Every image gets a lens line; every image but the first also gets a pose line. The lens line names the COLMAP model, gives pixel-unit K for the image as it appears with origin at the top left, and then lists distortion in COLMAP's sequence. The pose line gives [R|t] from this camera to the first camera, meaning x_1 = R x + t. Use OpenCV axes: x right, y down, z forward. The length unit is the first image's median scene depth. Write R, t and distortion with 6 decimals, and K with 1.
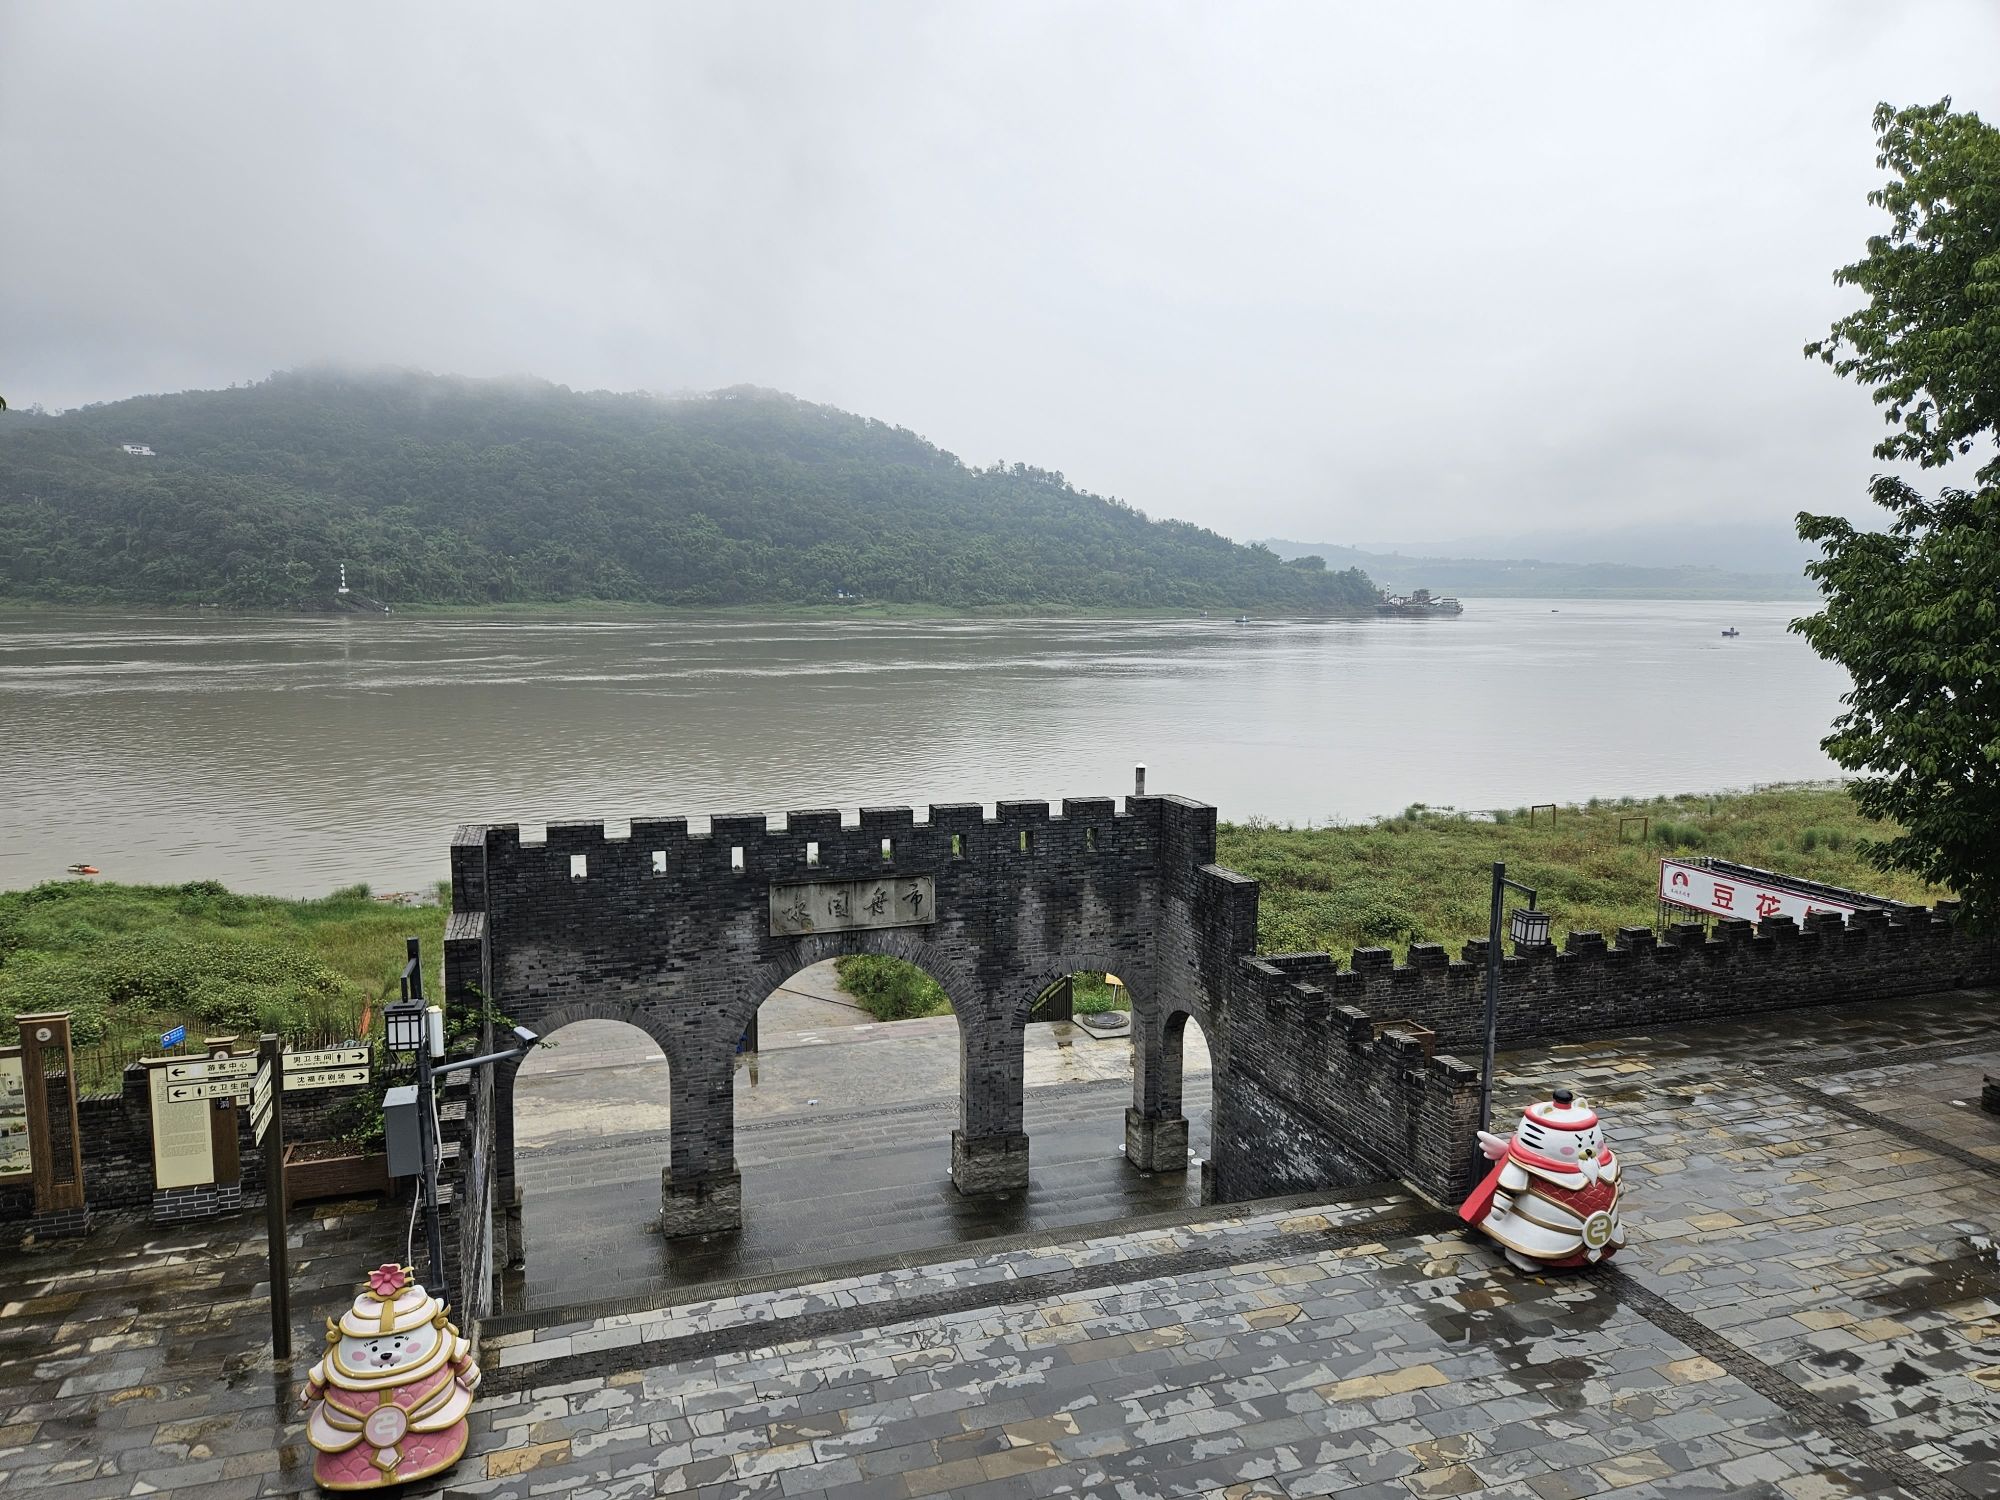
lens RADIAL K [[1382.1, 0, 1000.0], [0, 1382.1, 750.0], [0, 0, 1]] dist [0.066466, -0.098484]
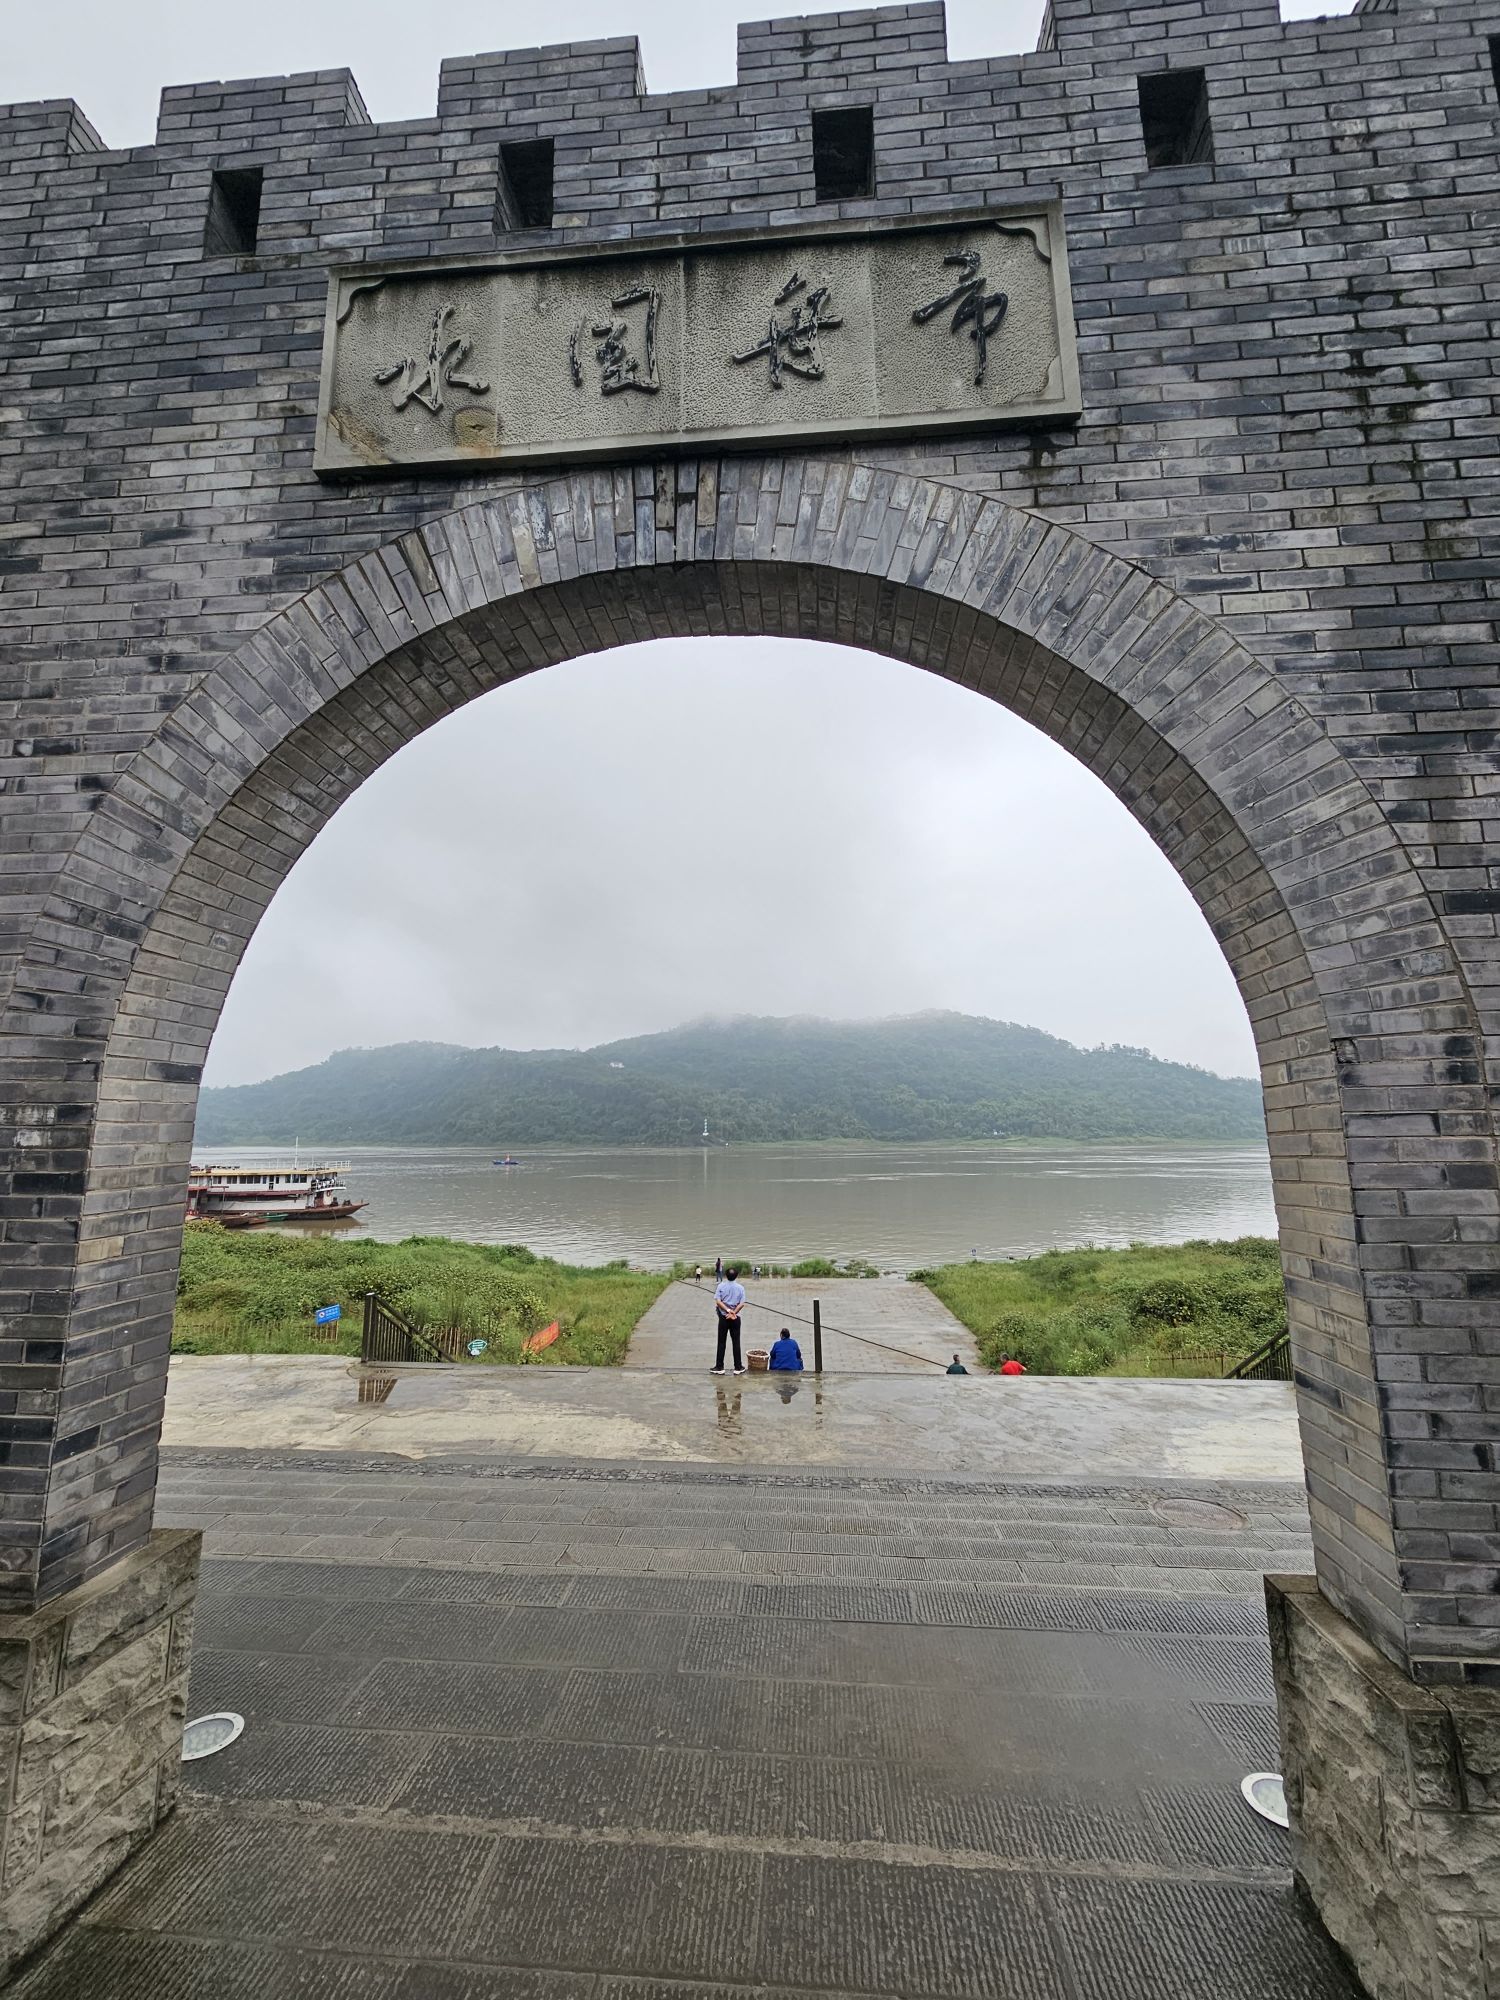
lens RADIAL K [[811.2, 0, 741.0], [0, 811.2, 1010.5], [0, 0, 1]] dist [0.001245, 0.000021]
pose [[0.913743, -0.079270, -0.398484, -0.038086], [-0.037664, 0.960032, -0.277346, 0.179049], [0.404542, 0.268432, 0.874237, 0.655686]]
